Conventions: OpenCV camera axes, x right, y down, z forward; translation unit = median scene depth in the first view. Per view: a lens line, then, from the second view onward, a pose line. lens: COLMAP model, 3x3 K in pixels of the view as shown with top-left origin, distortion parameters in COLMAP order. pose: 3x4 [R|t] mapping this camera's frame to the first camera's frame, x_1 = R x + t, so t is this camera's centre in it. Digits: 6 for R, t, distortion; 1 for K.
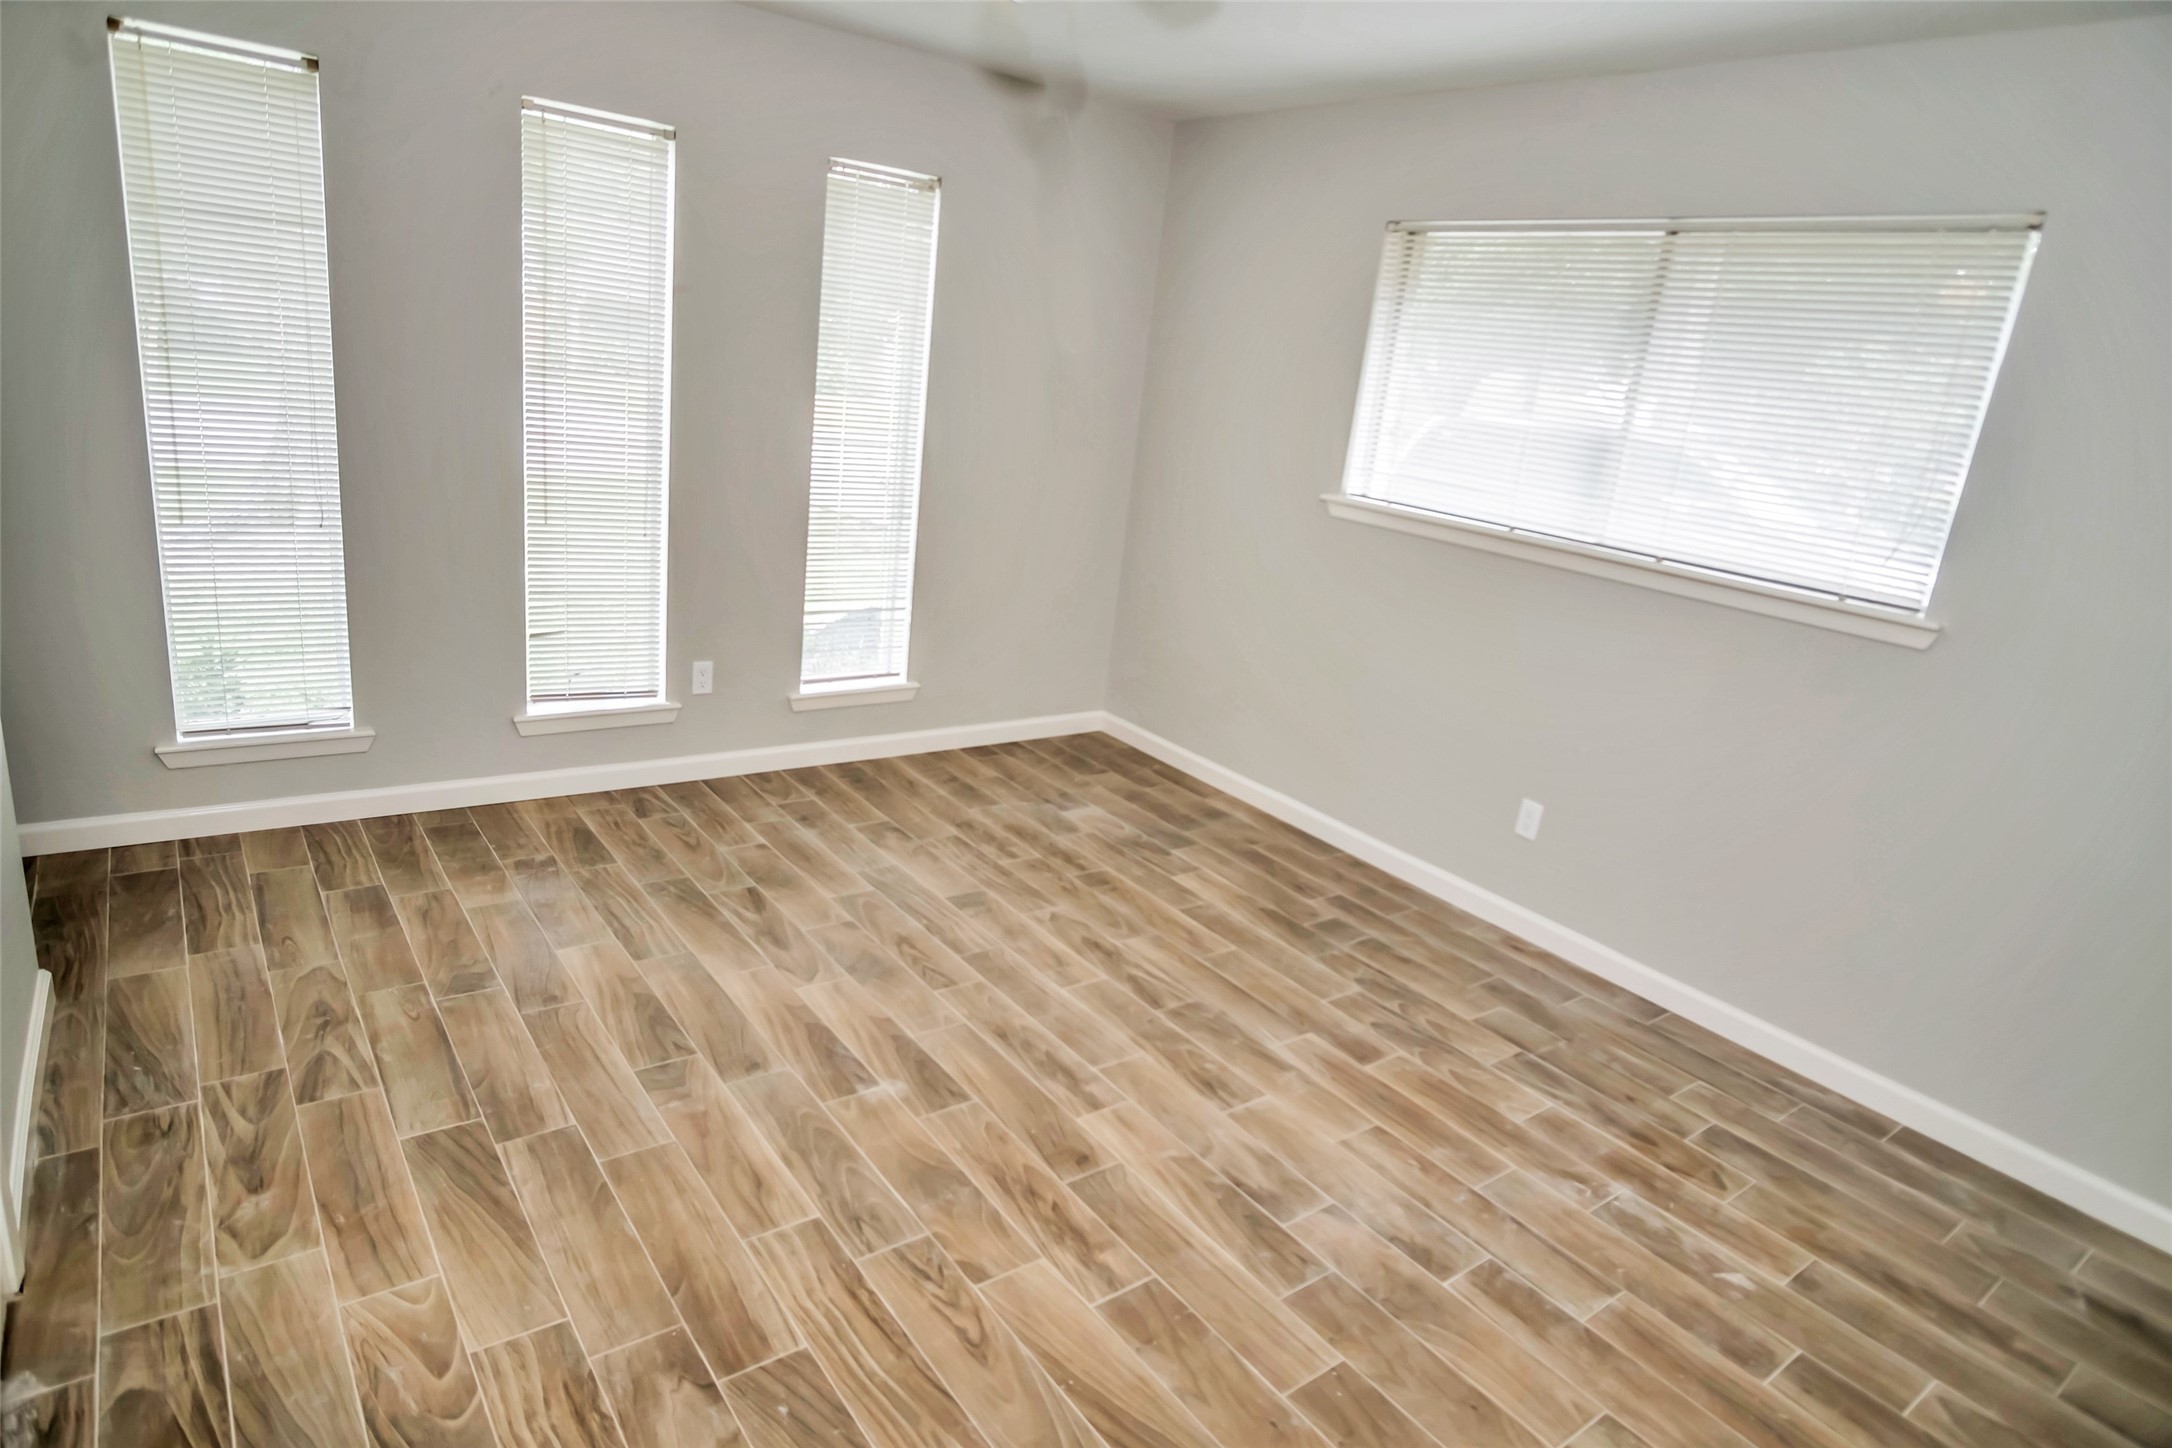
lens RADIAL K [[1158.4, 0, 1086.0], [0, 1158.4, 724.0], [0, 0, 1]] dist [-0.026816, 0.004369]
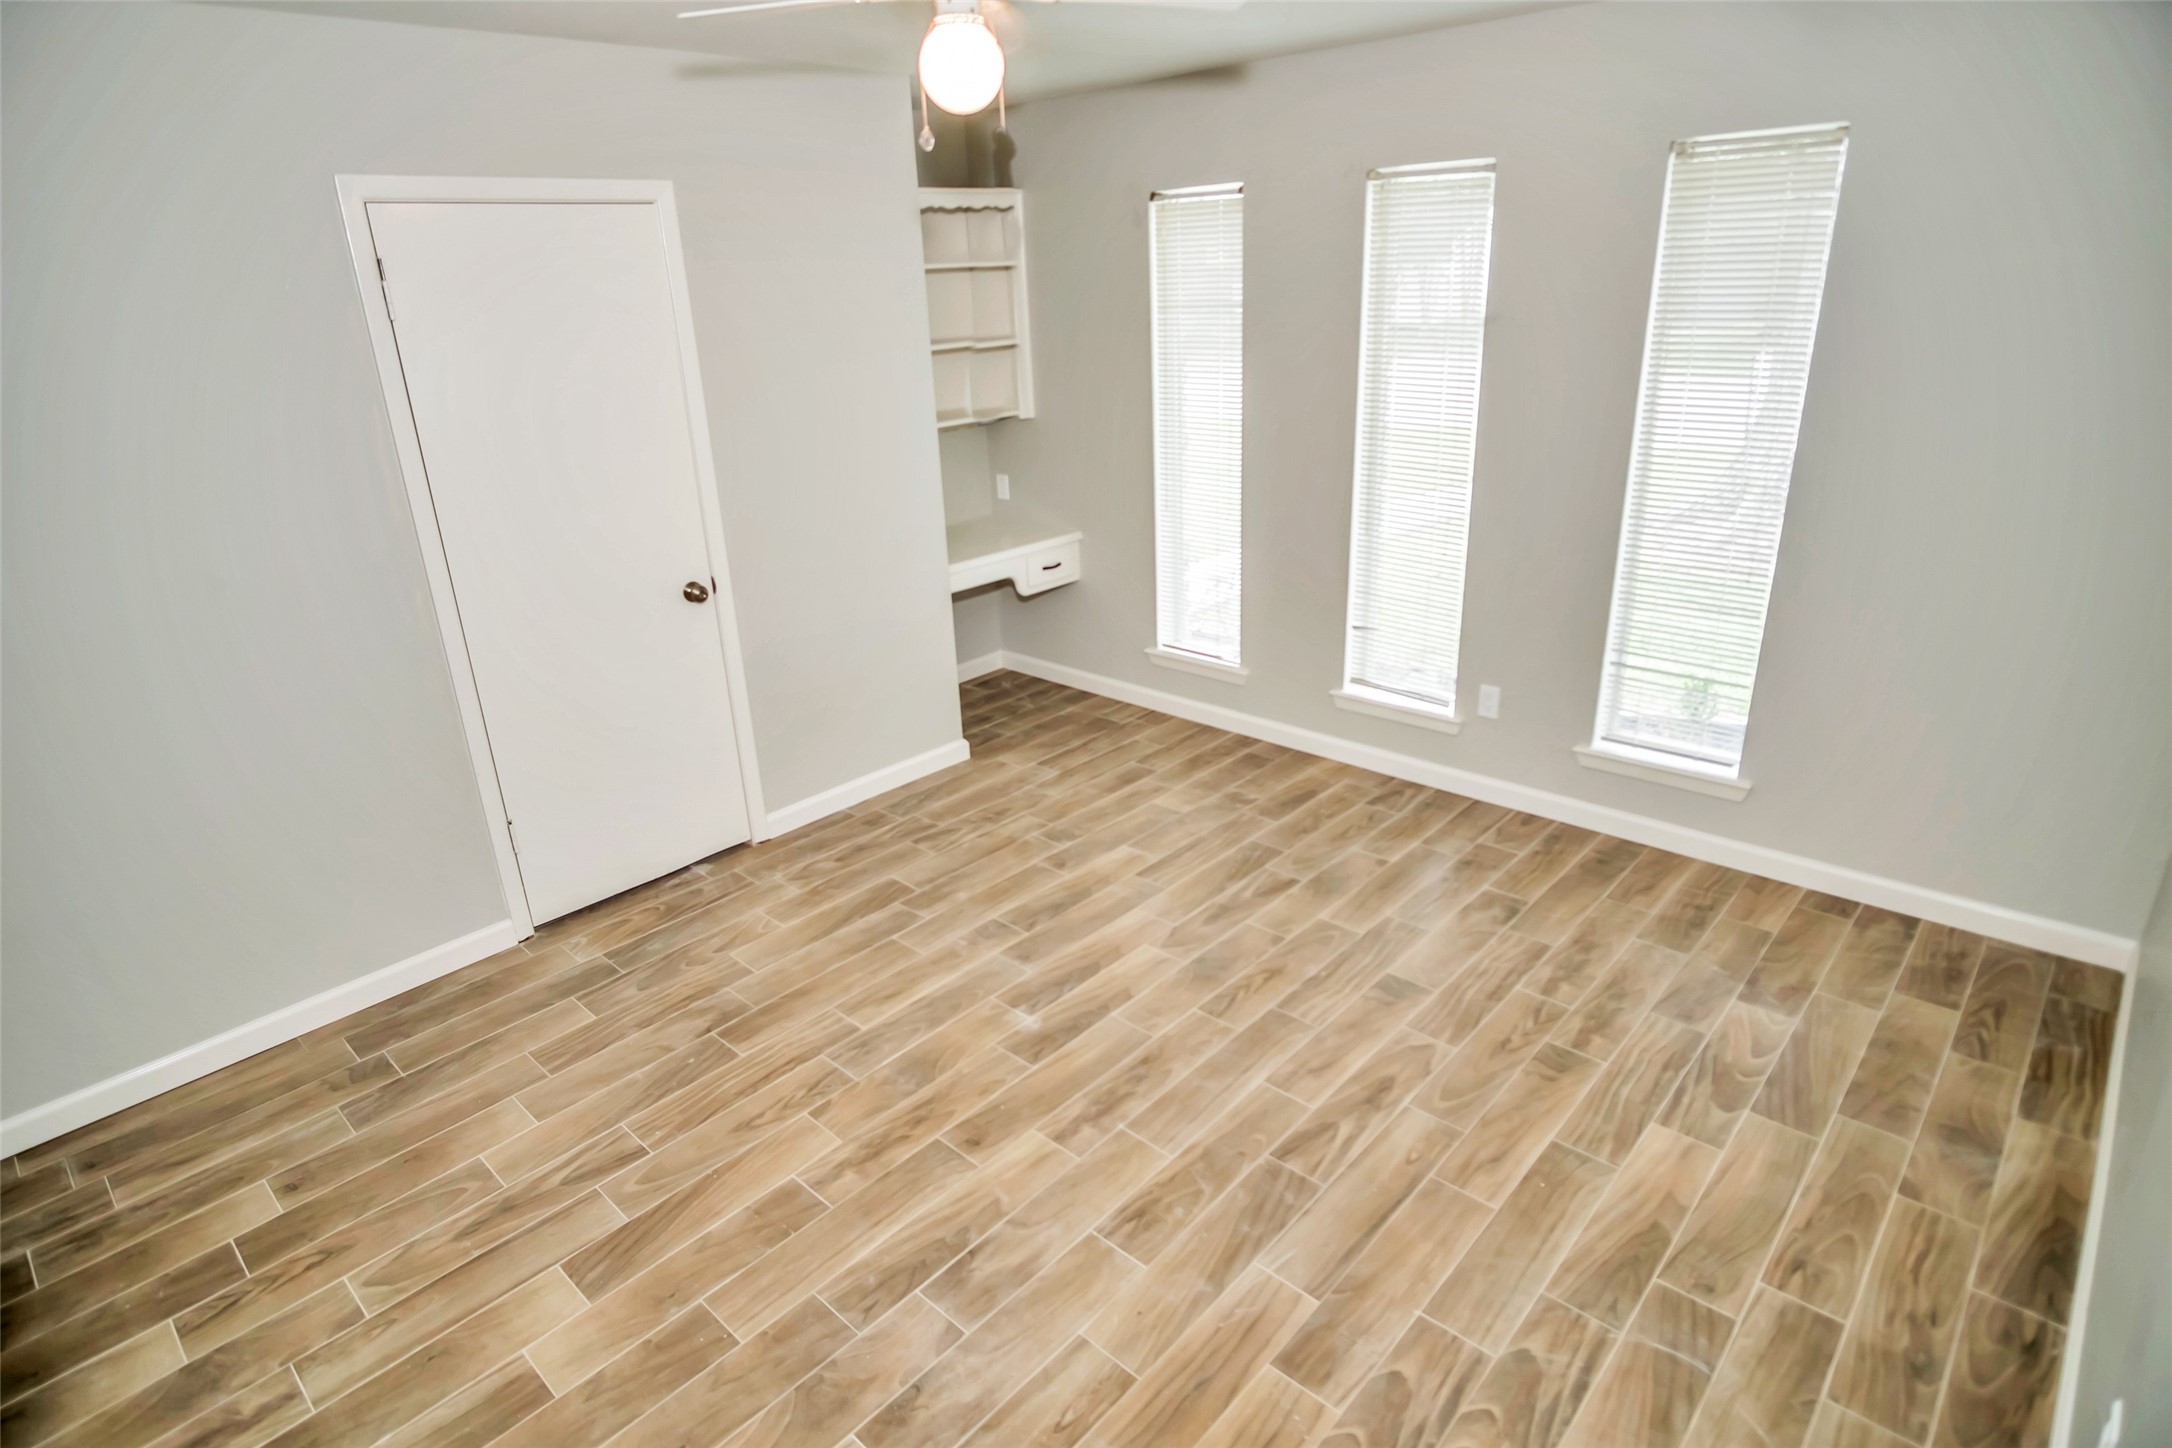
lens RADIAL K [[1158.4, 0, 1086.0], [0, 1158.4, 724.0], [0, 0, 1]] dist [-0.026816, 0.004369]
pose [[0.195548, 0.243932, -0.949873, 0.738169], [-0.231104, 0.952756, 0.197095, -0.183290], [0.953075, 0.180978, 0.242683, 0.591968]]
